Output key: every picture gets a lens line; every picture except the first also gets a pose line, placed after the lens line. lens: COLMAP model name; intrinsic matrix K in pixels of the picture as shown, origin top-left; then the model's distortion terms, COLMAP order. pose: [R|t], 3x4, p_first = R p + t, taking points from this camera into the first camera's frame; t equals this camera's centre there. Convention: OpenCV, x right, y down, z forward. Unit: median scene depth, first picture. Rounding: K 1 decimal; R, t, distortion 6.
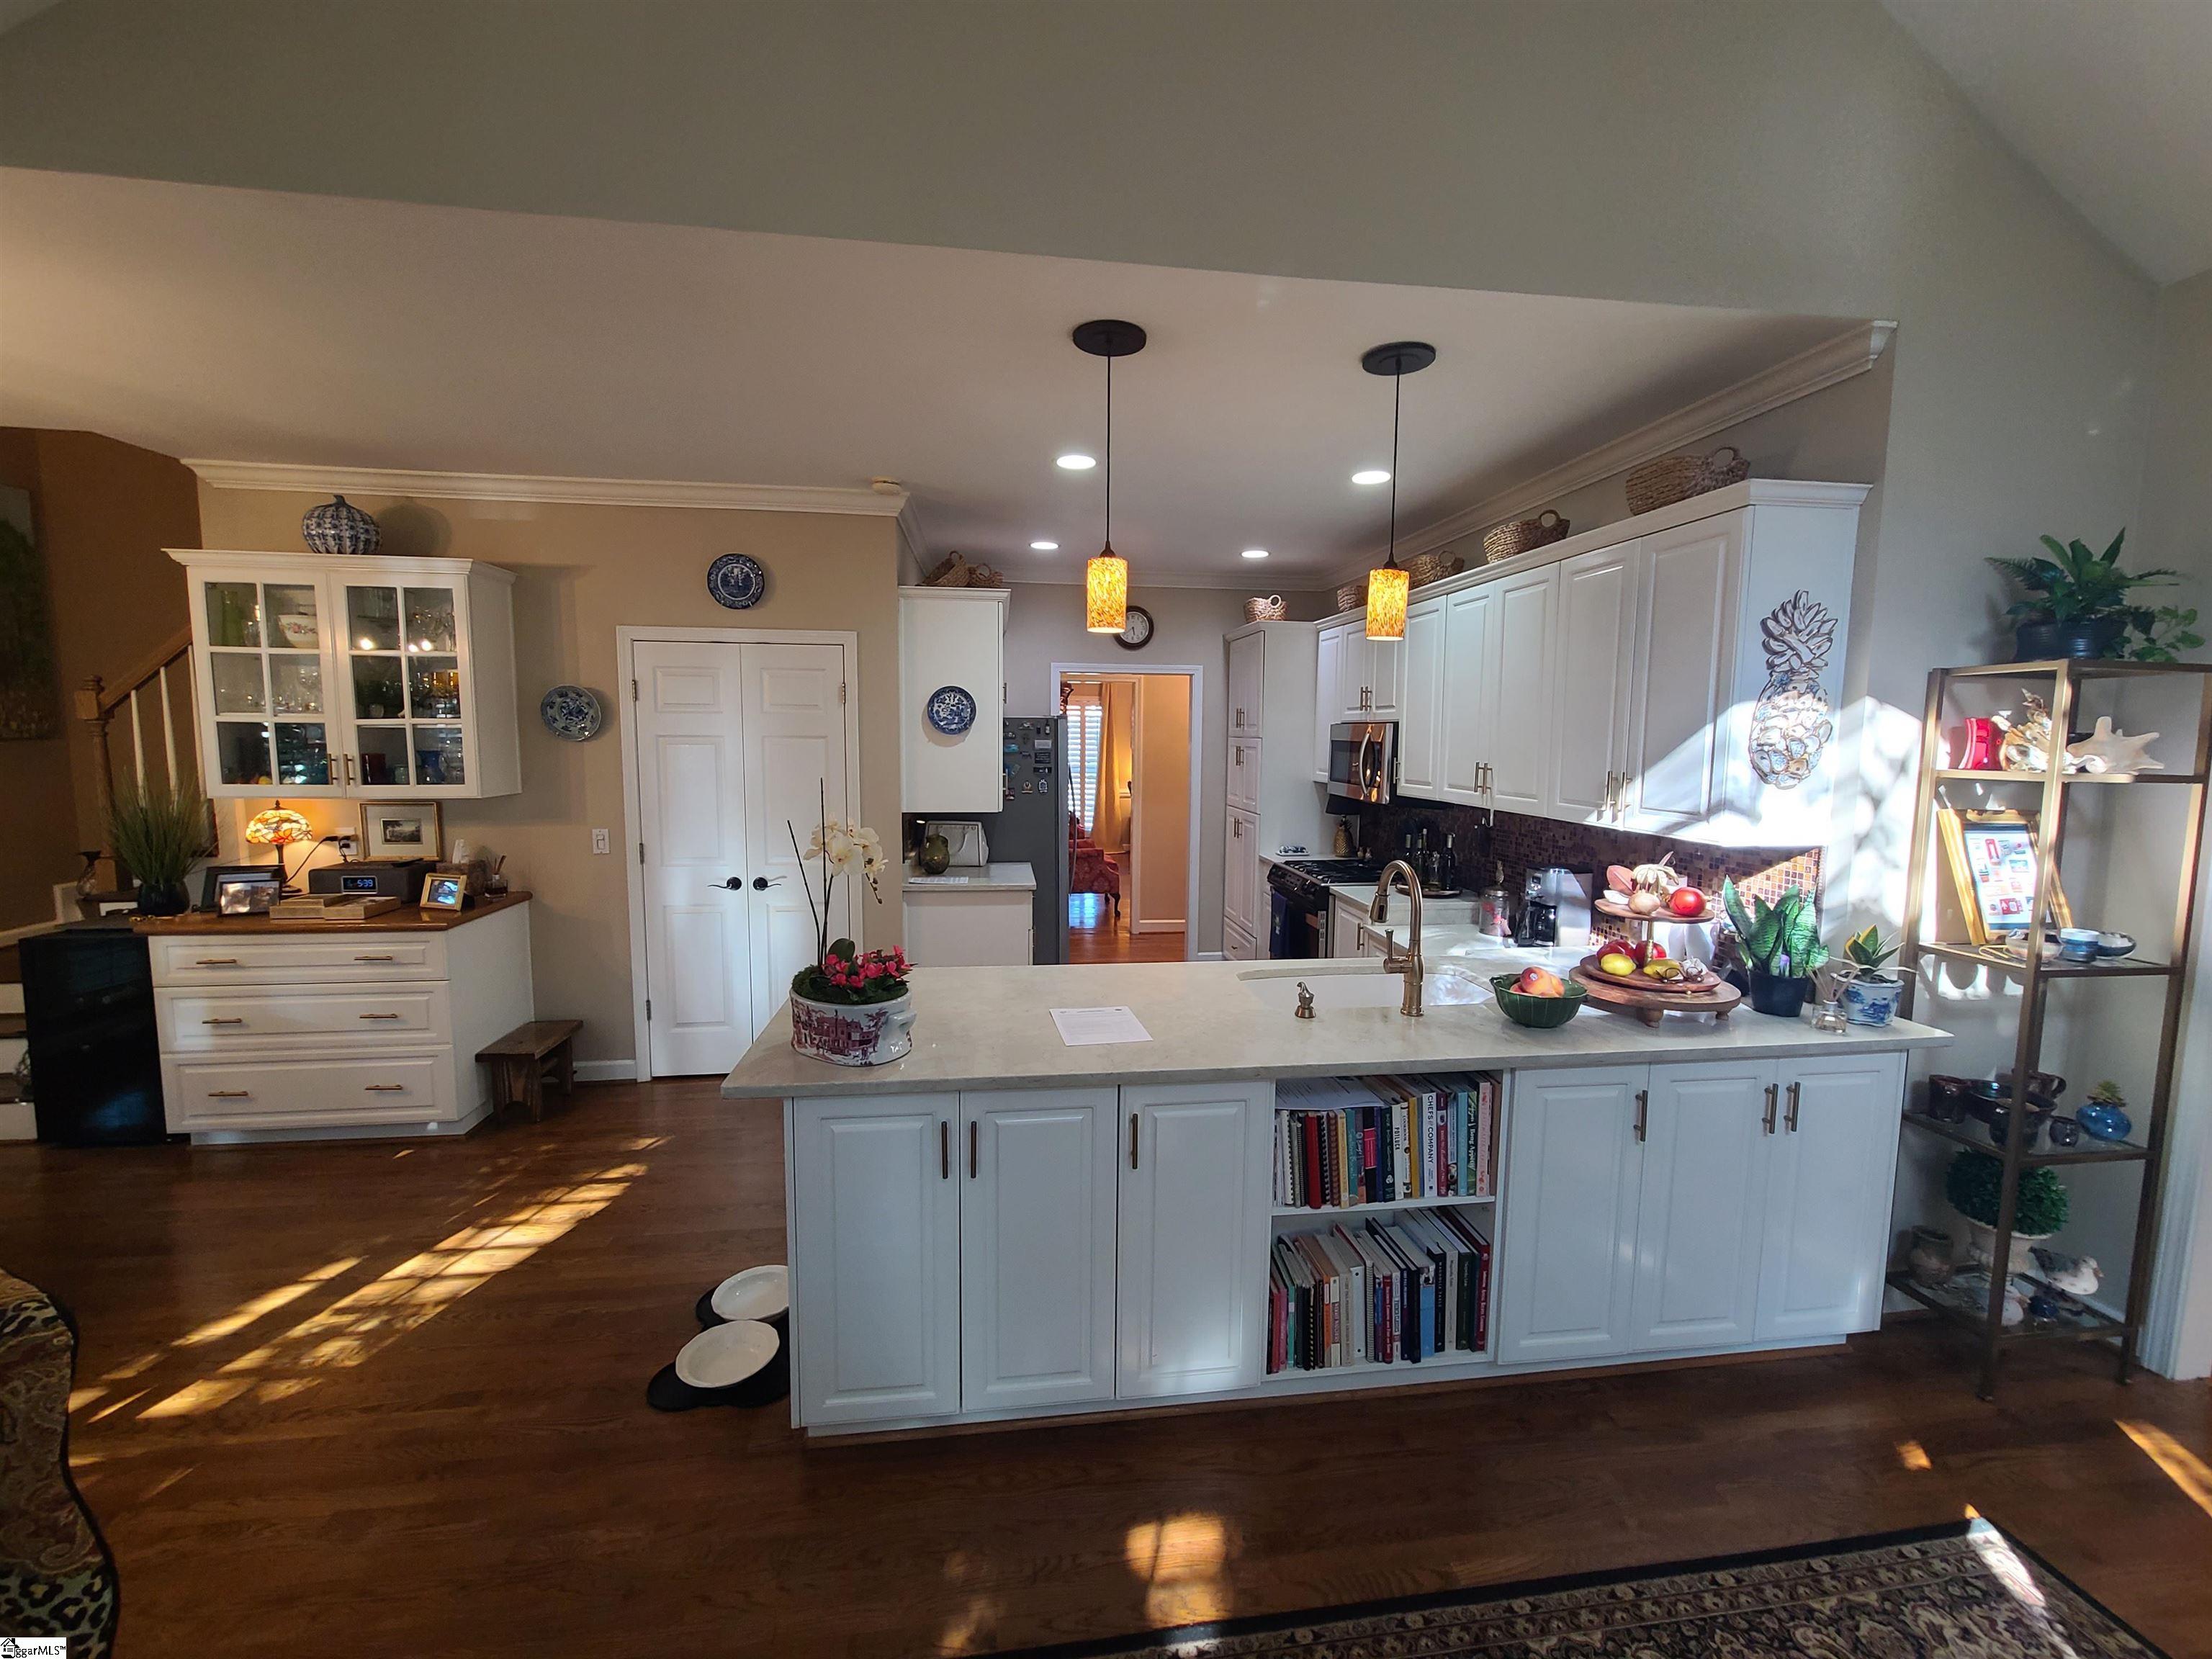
lens RADIAL K [[898.1, 0, 1115.1], [0, 898.1, 820.9], [0, 0, 1]] dist [-0.002812, 0.000526]
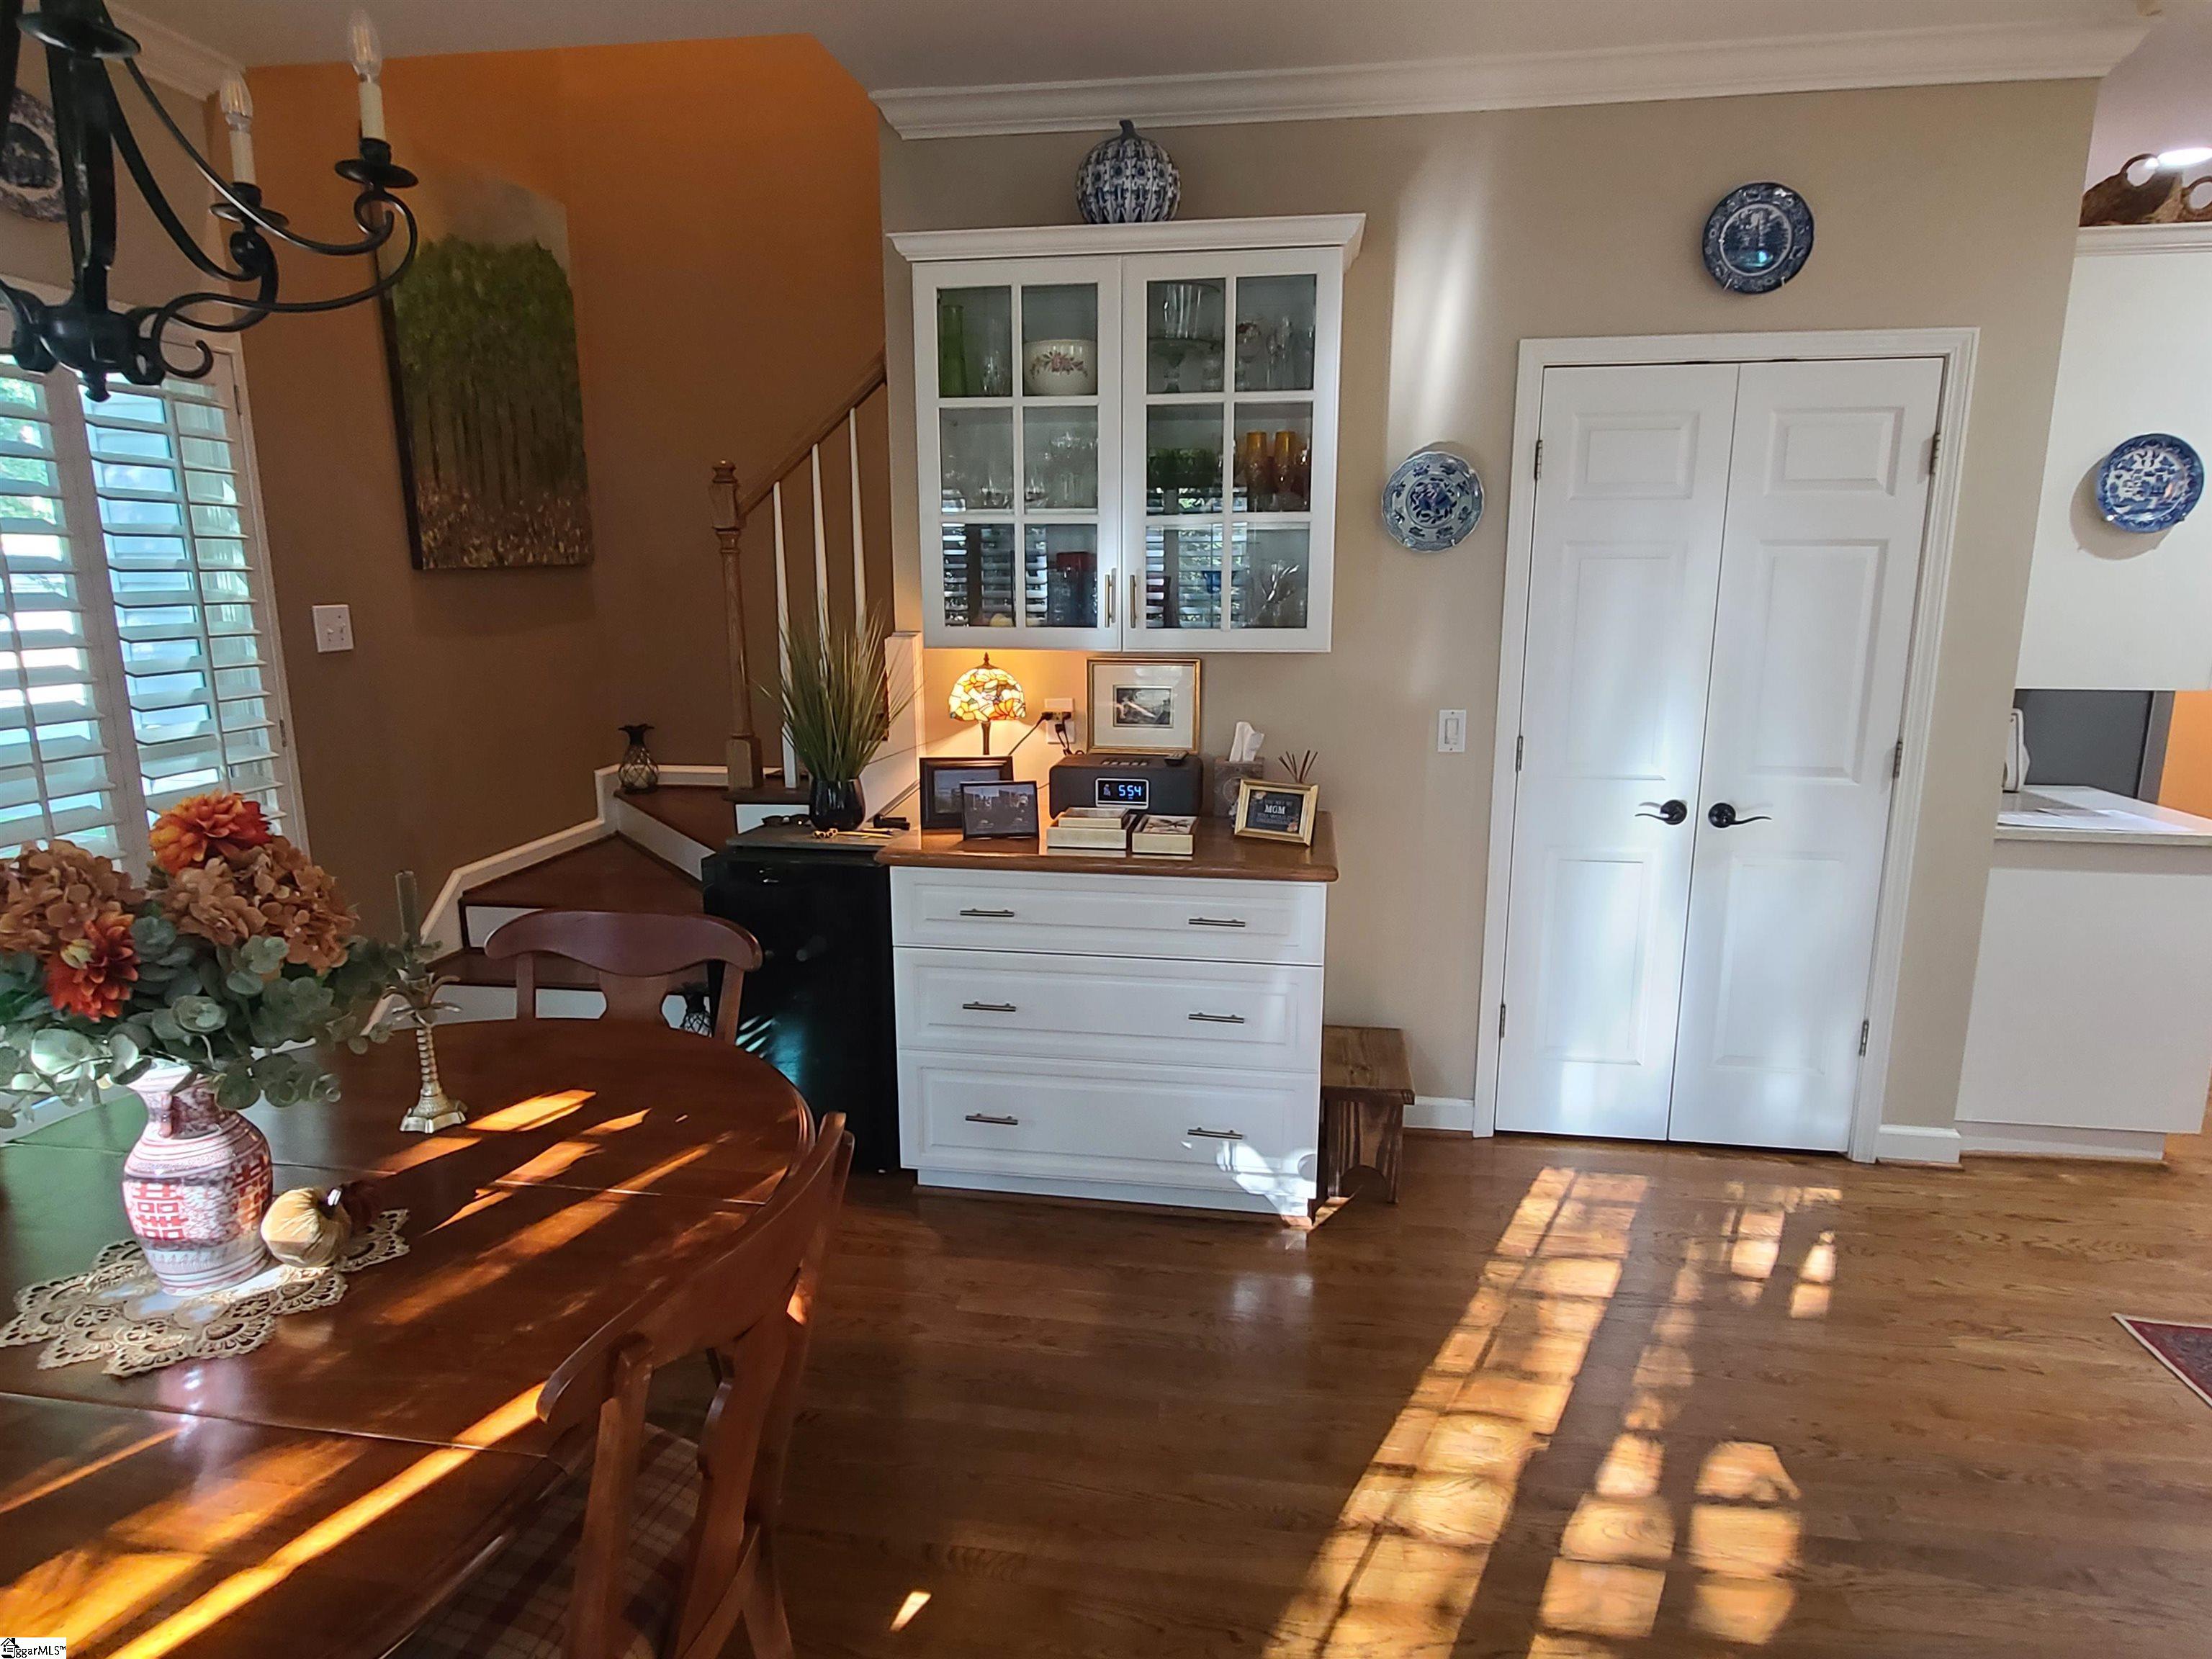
lens RADIAL K [[1232.9, 0, 1127.7], [0, 1232.9, 817.9], [0, 0, 1]] dist [0.003915, -0.001585]
pose [[0.958194, 0.045889, -0.282415, -0.609649], [-0.018457, 0.994912, 0.099041, 0.004341], [0.285523, -0.089688, 0.954166, 0.198713]]
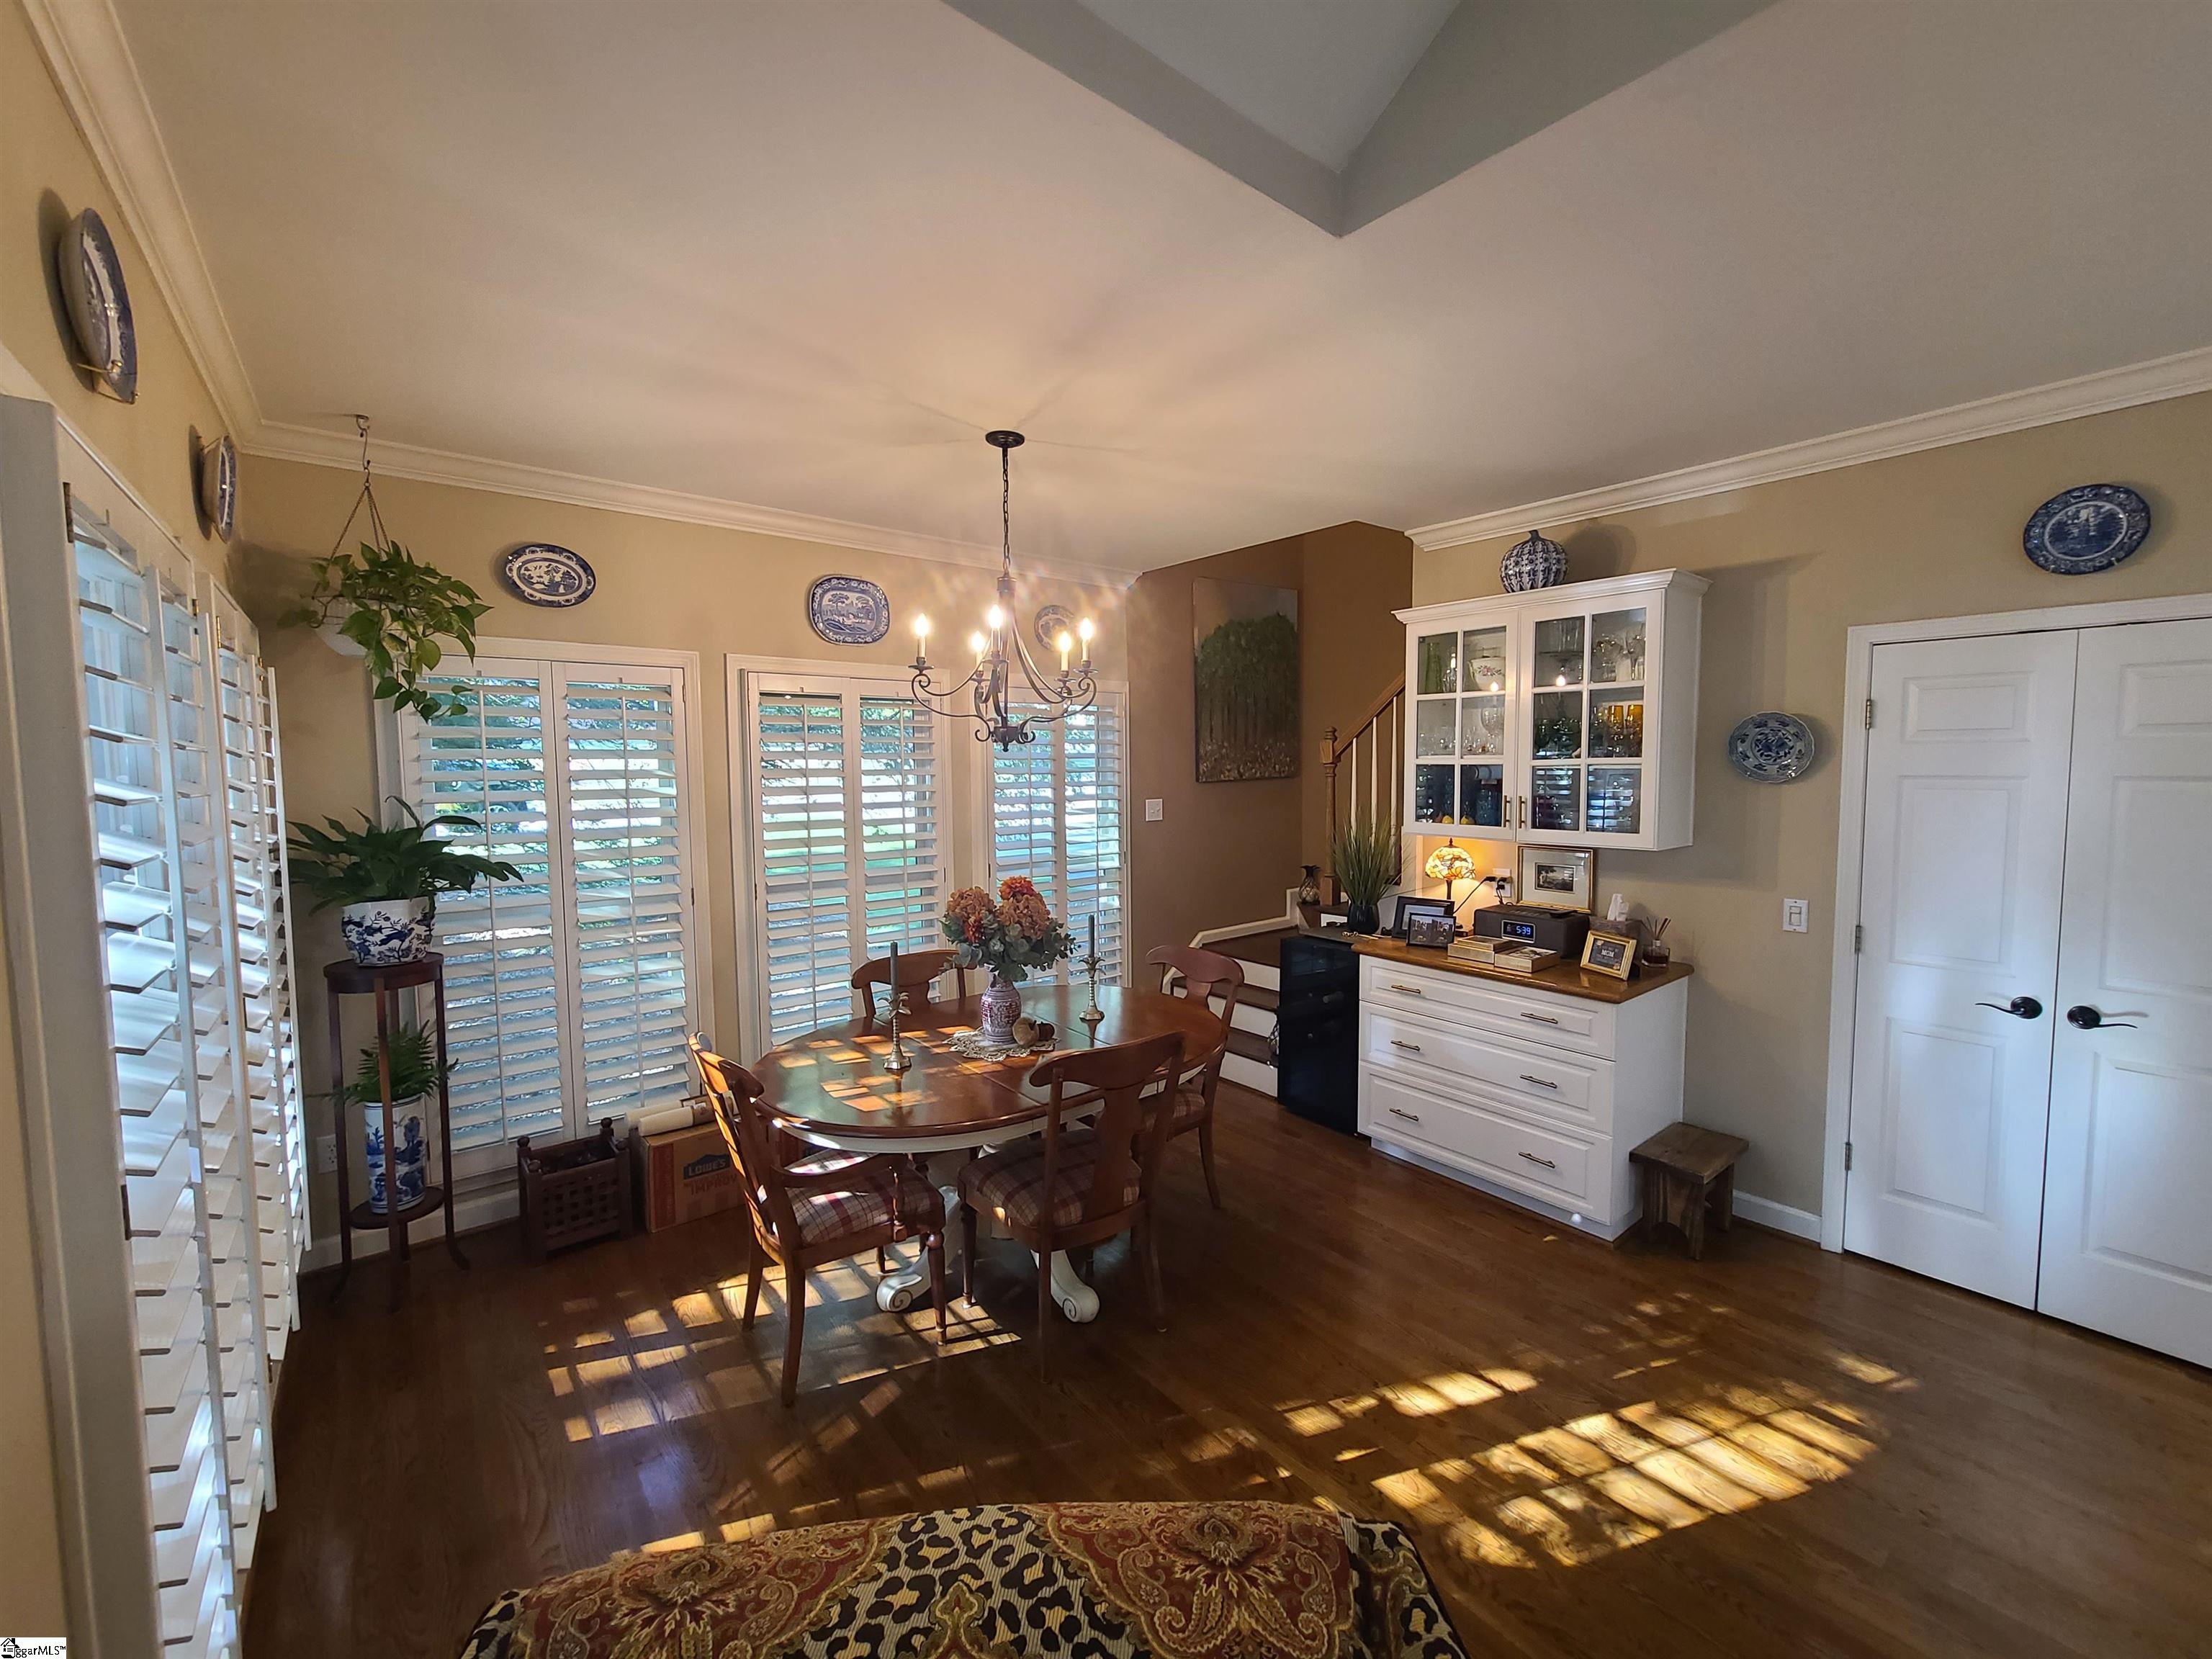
lens RADIAL K [[898.1, 0, 1111.0], [0, 898.1, 819.2], [0, 0, 1]] dist [-0.002812, 0.000526]
pose [[0.514038, 0.041595, -0.856758, -0.250964], [-0.072405, 0.997363, 0.004980, -0.022340], [0.854706, 0.059474, 0.515694, 0.124270]]
